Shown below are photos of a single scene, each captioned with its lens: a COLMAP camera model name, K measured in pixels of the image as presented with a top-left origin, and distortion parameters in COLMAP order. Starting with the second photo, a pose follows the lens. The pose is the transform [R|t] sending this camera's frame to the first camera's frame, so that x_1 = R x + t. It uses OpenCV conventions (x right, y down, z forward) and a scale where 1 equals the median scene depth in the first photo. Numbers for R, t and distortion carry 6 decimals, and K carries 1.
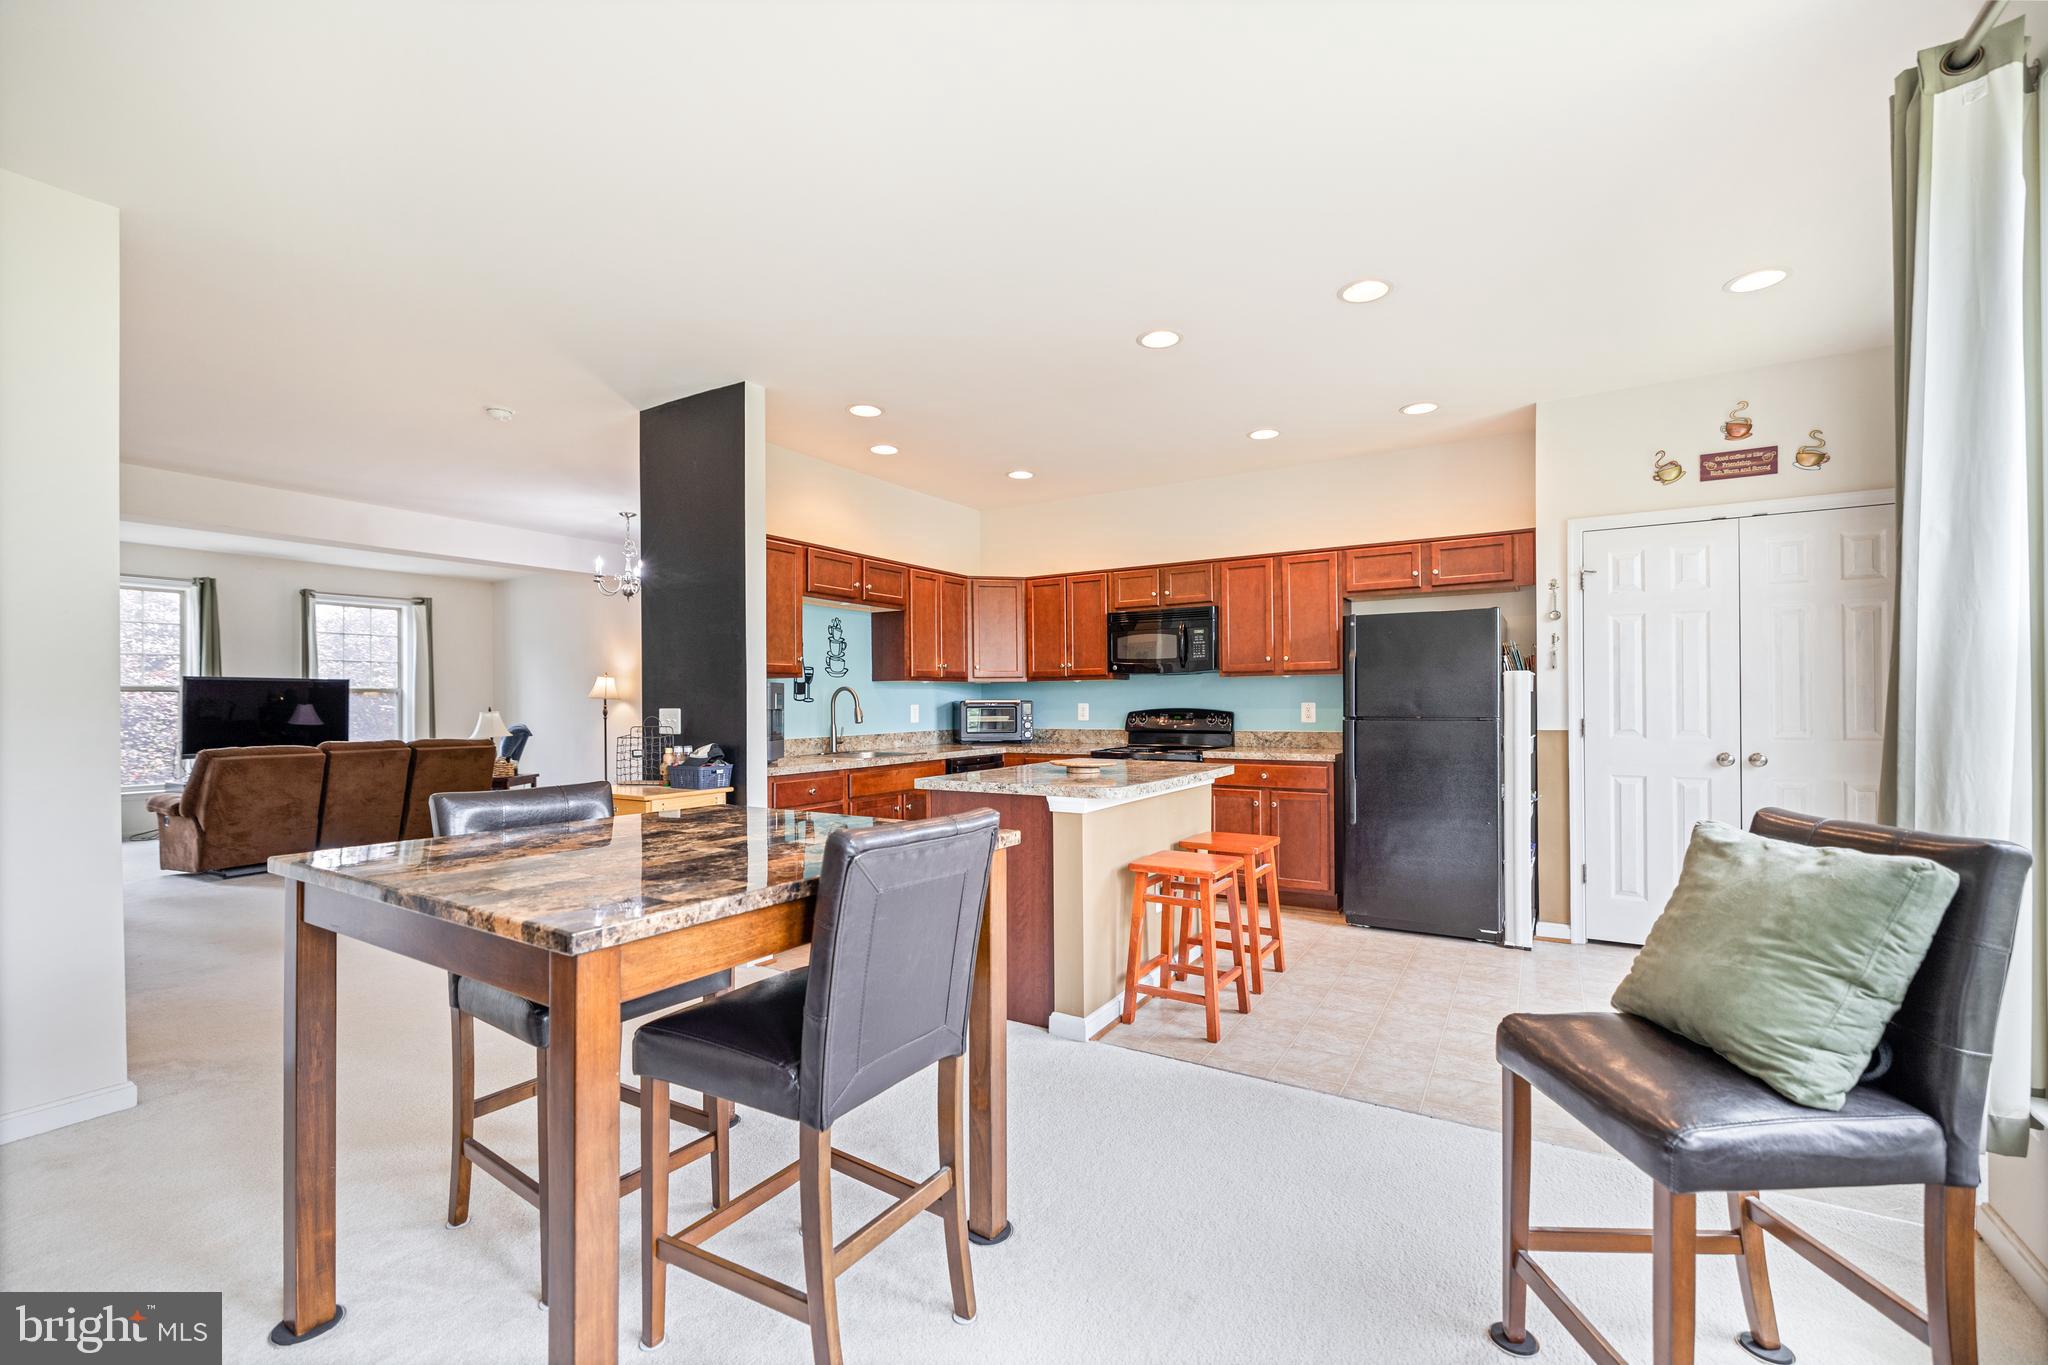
lens RADIAL K [[860.8, 0, 1027.4], [0, 860.8, 696.1], [0, 0, 1]] dist [-0.000424, 0.000541]
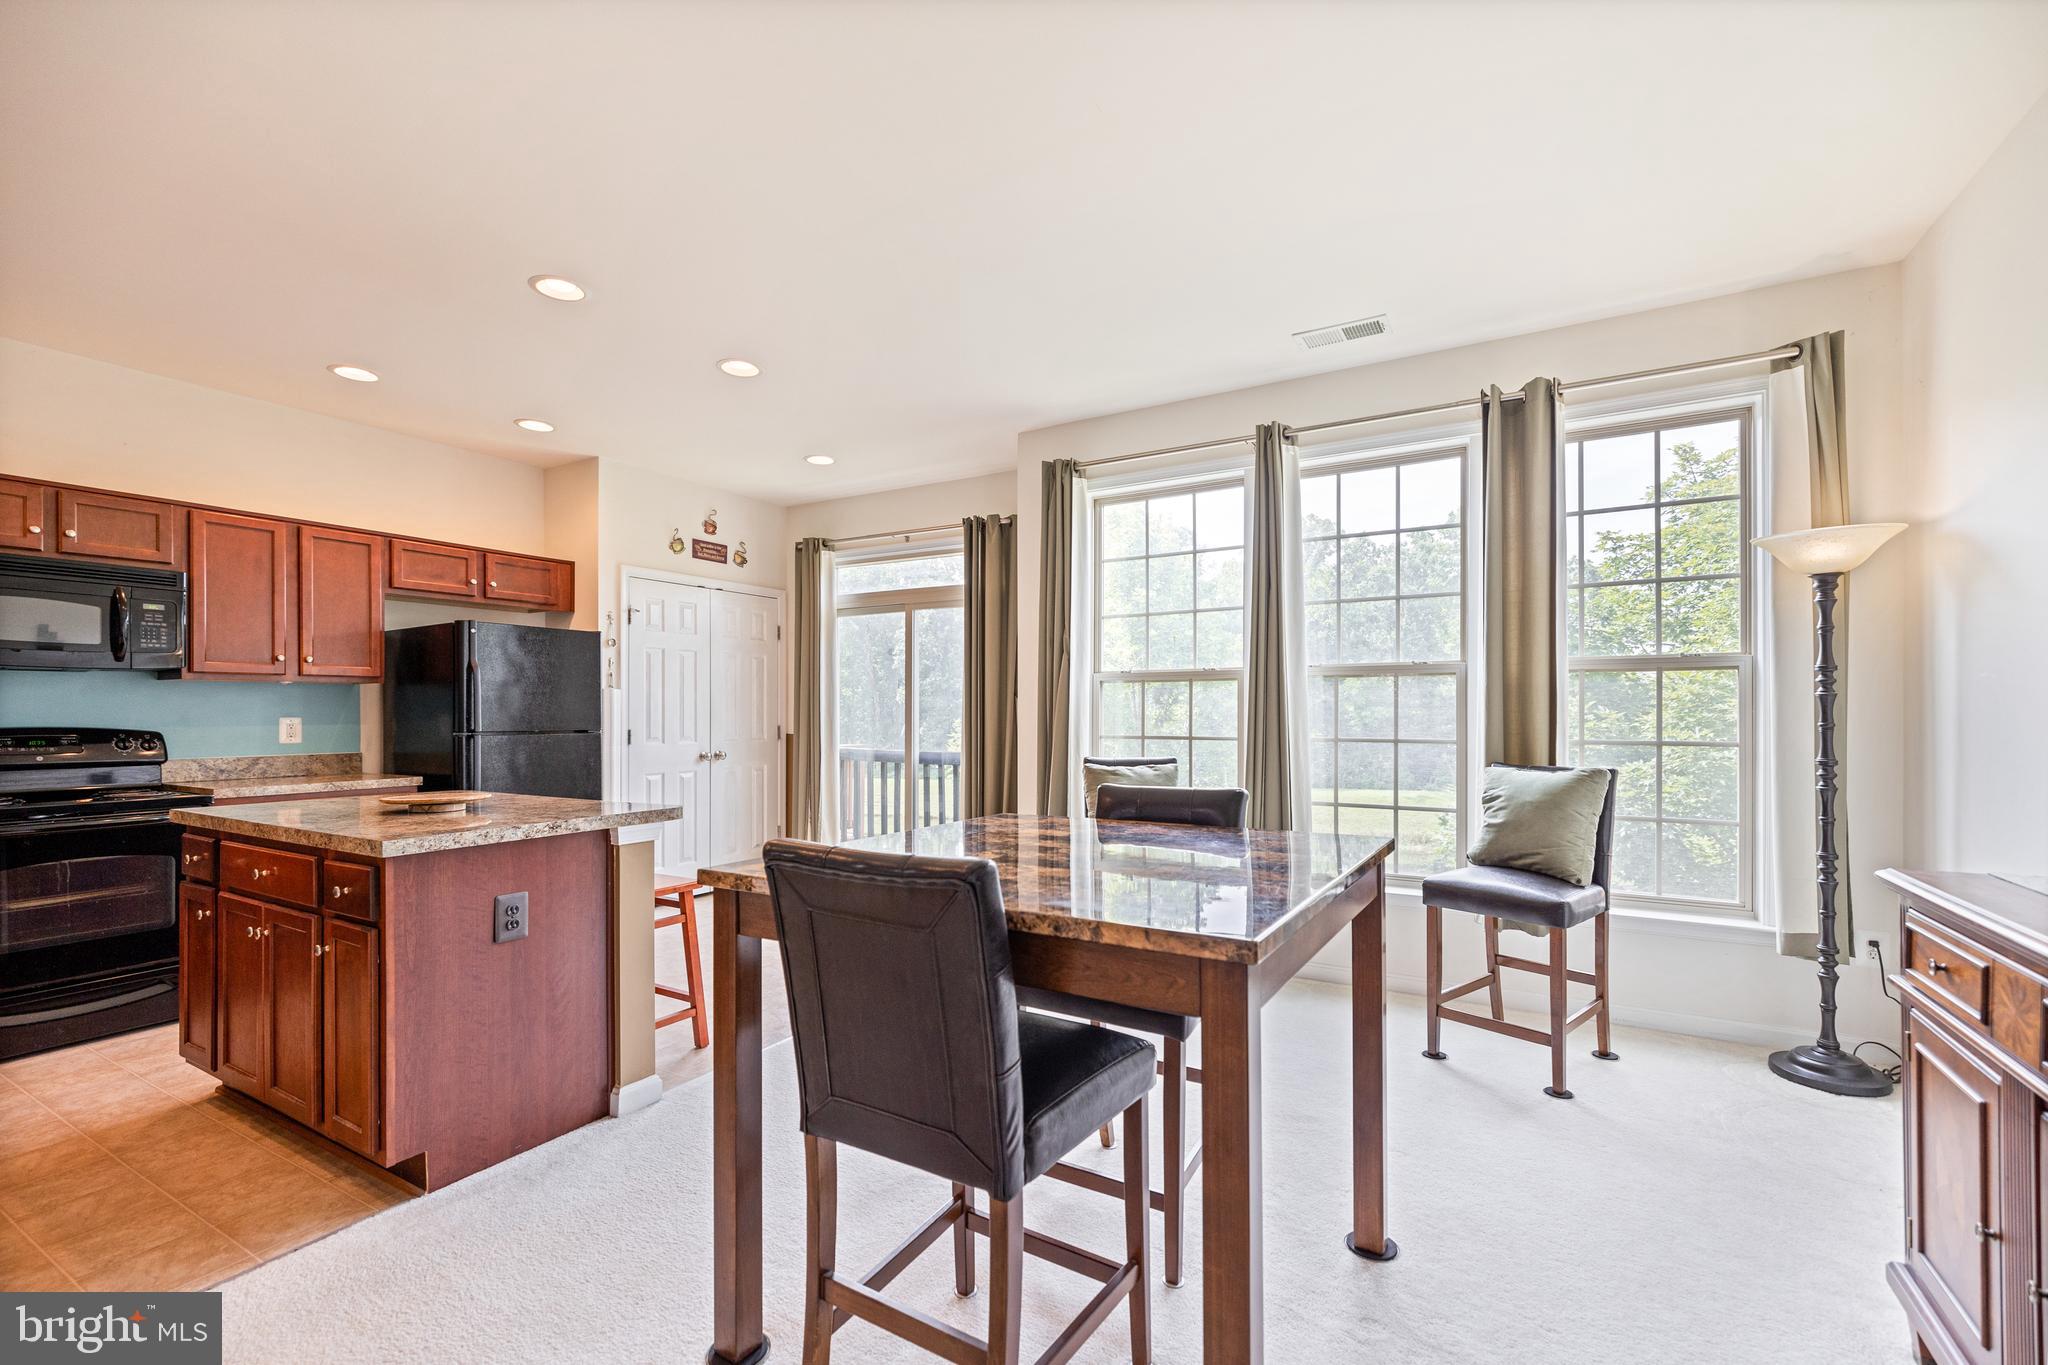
lens RADIAL K [[860.8, 0, 1020.9], [0, 860.8, 712.8], [0, 0, 1]] dist [-0.000424, 0.000541]
pose [[-0.013216, 0.006951, 0.999889, -0.486919], [-0.002339, 0.999973, -0.006983, 0.007940], [-0.999910, -0.002431, -0.013200, 0.383175]]
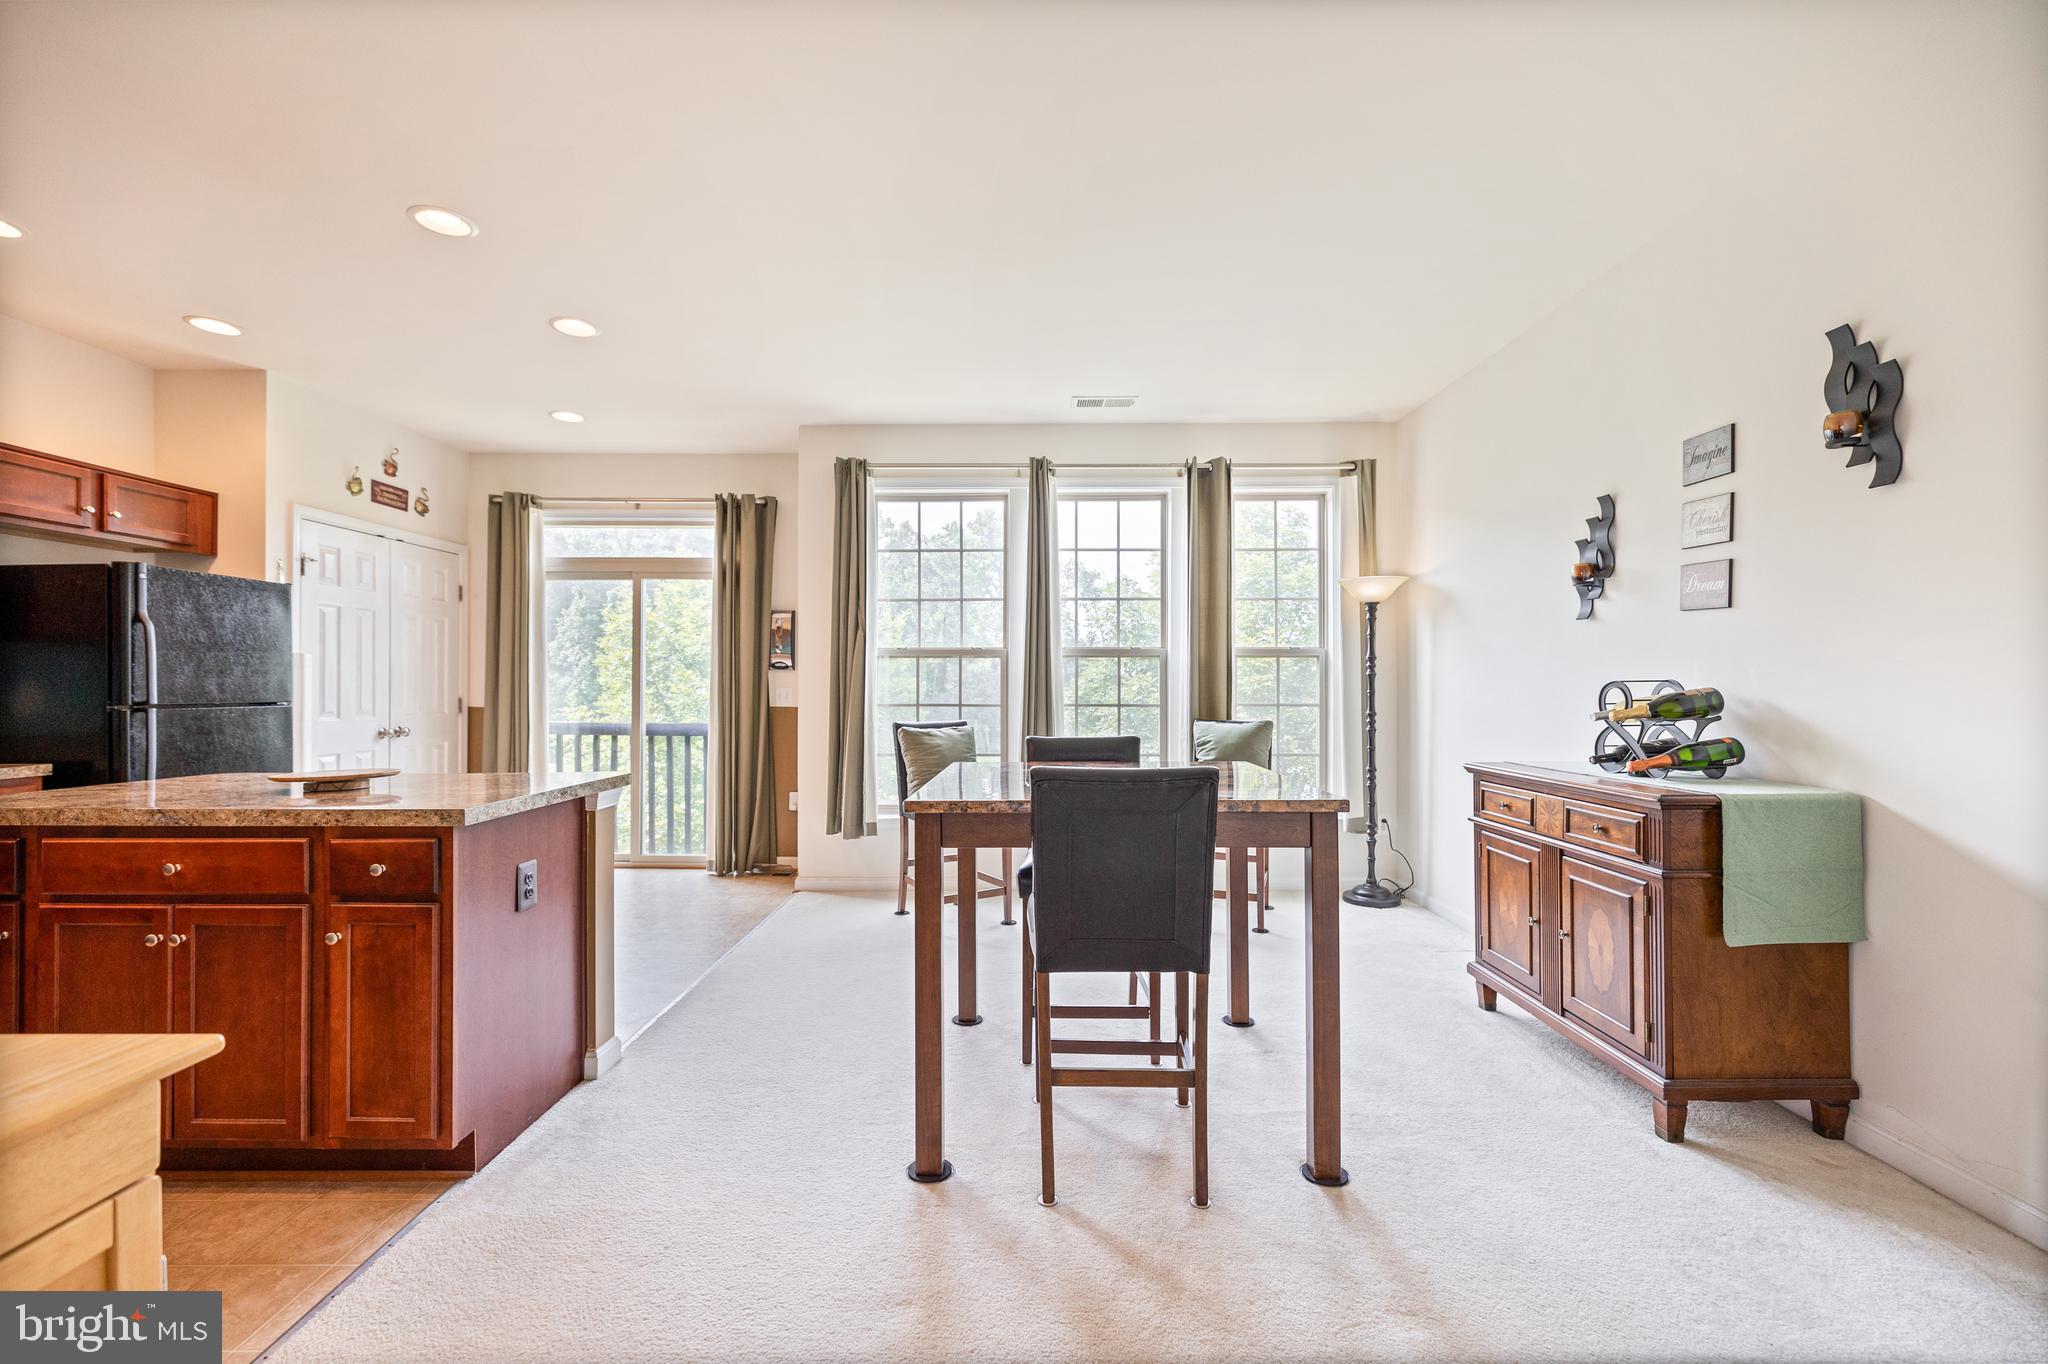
lens RADIAL K [[860.8, 0, 1016.2], [0, 860.8, 677.5], [0, 0, 1]] dist [-0.000424, 0.000541]
pose [[-0.504947, 0.014333, 0.863031, -0.549158], [-0.001106, 0.999851, -0.017252, 0.011411], [-0.863150, -0.009666, -0.504856, 0.653133]]
